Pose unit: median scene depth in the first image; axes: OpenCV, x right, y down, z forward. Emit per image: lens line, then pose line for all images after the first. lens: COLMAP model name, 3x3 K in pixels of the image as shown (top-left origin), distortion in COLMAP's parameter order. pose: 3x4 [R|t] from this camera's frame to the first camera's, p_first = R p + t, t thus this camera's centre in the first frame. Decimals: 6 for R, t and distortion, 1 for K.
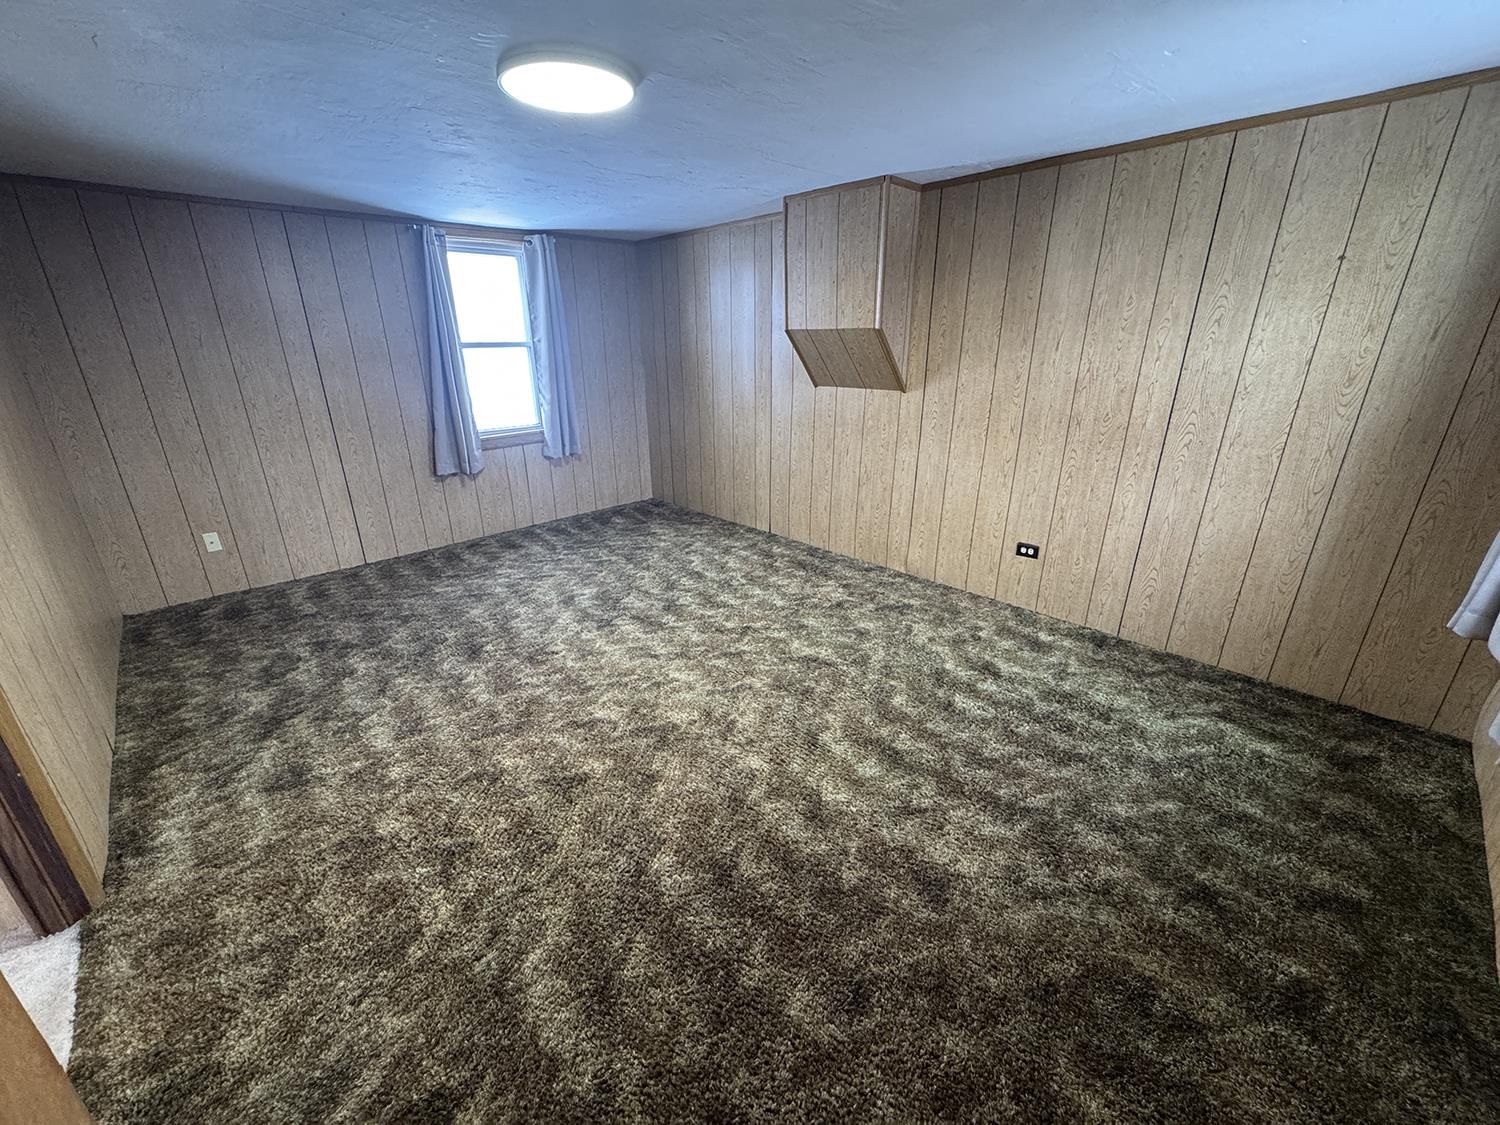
lens RADIAL K [[597.7, 0, 747.8], [0, 597.7, 560.2], [0, 0, 1]] dist [-0.003089, 0.000273]
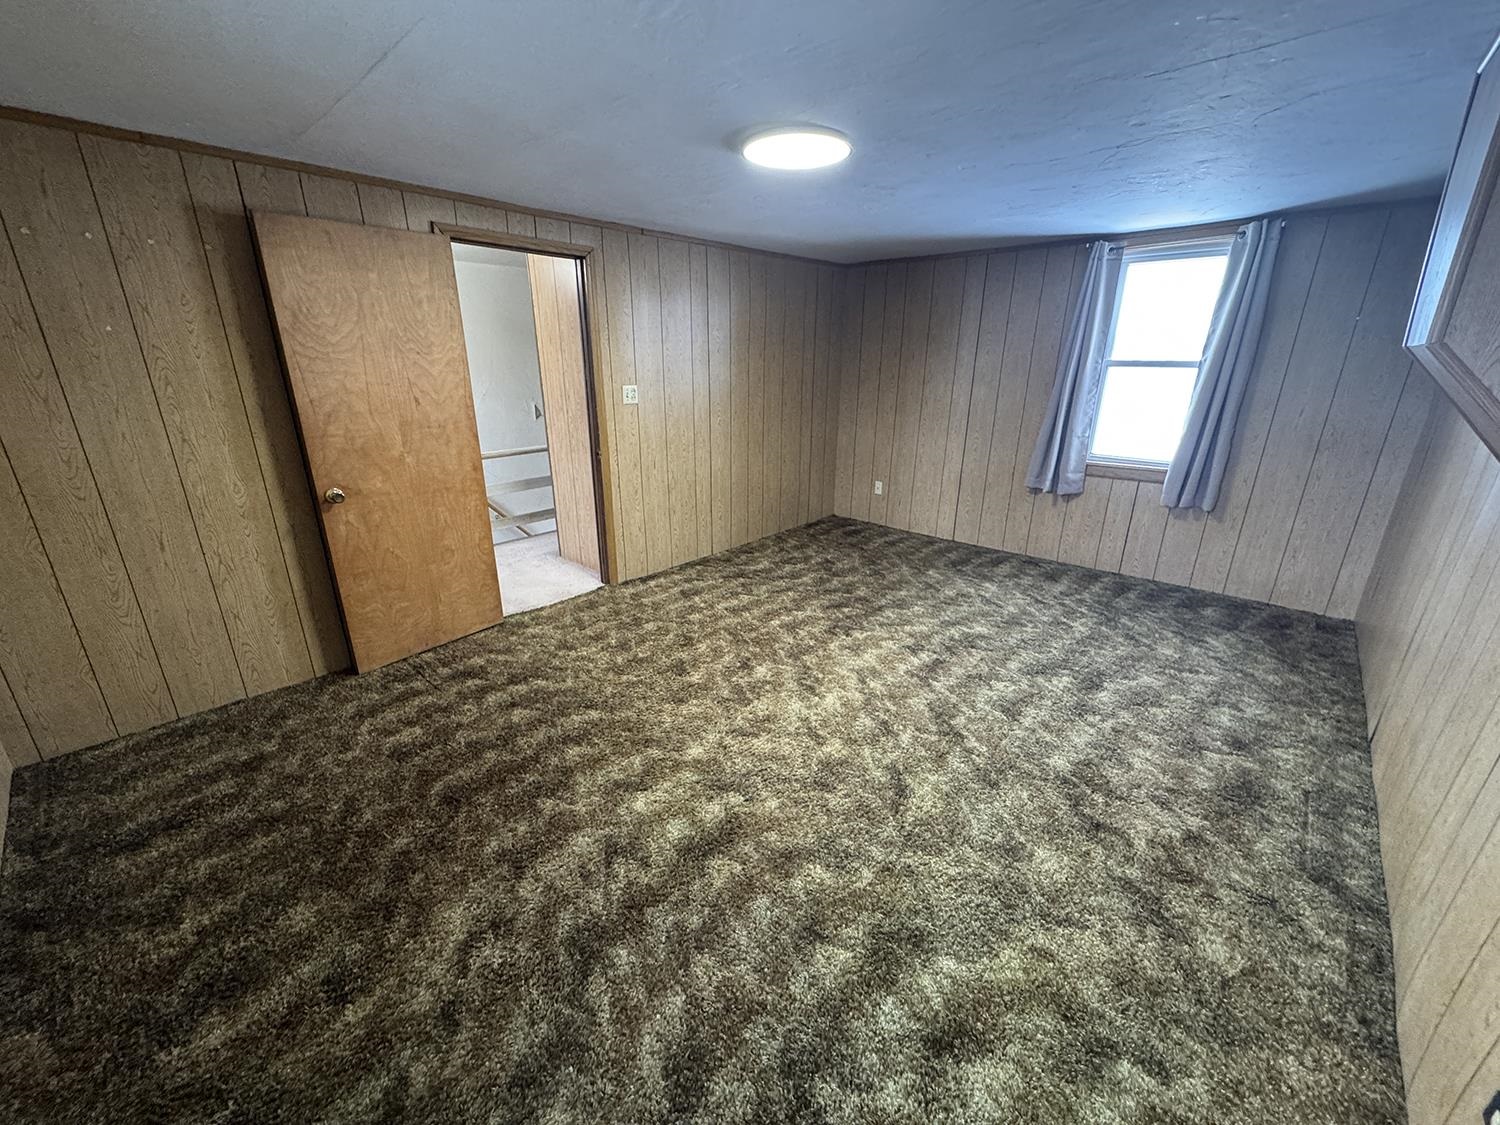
lens RADIAL K [[597.7, 0, 747.8], [0, 597.7, 560.2], [0, 0, 1]] dist [-0.003089, 0.000273]
pose [[0.063558, 0.333150, -0.940729, 0.602370], [-0.352412, 0.889399, 0.291162, -0.205409], [0.933684, 0.313018, 0.173935, 0.525421]]
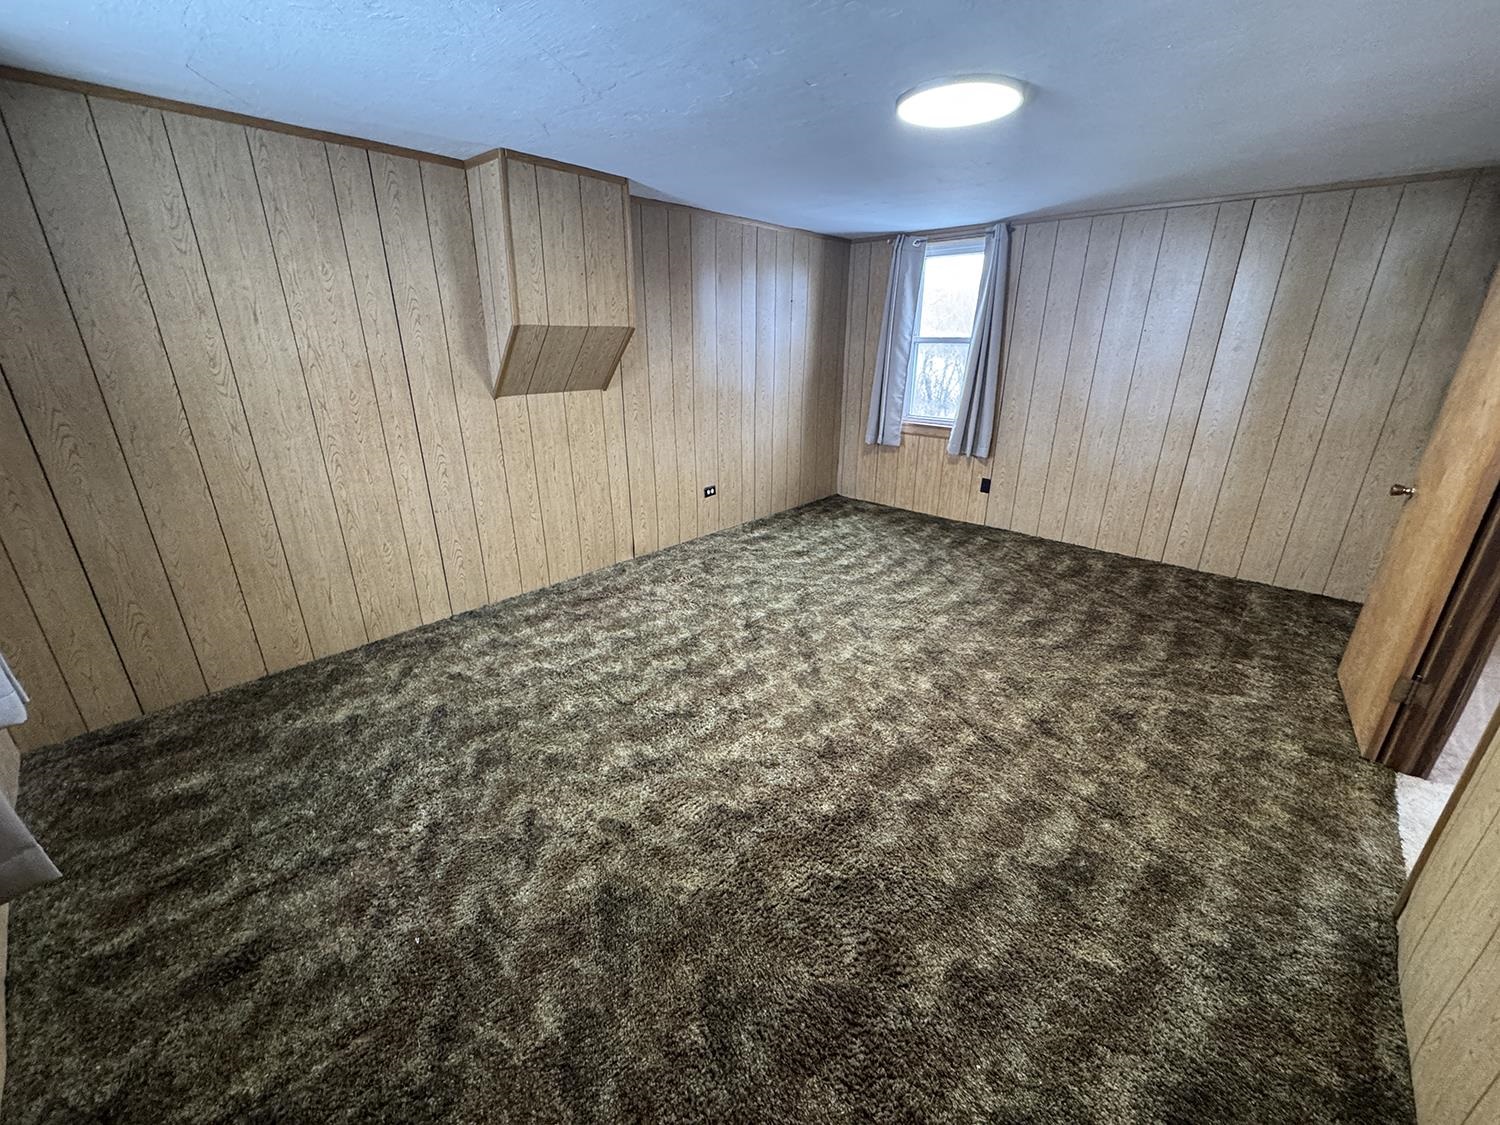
lens RADIAL K [[597.7, 0, 747.8], [0, 597.7, 560.2], [0, 0, 1]] dist [-0.003089, 0.000273]
pose [[-0.066885, -0.342935, 0.936975, -0.866929], [0.345771, 0.872919, 0.344173, -0.315002], [-0.935932, 0.346999, 0.060192, 0.868364]]
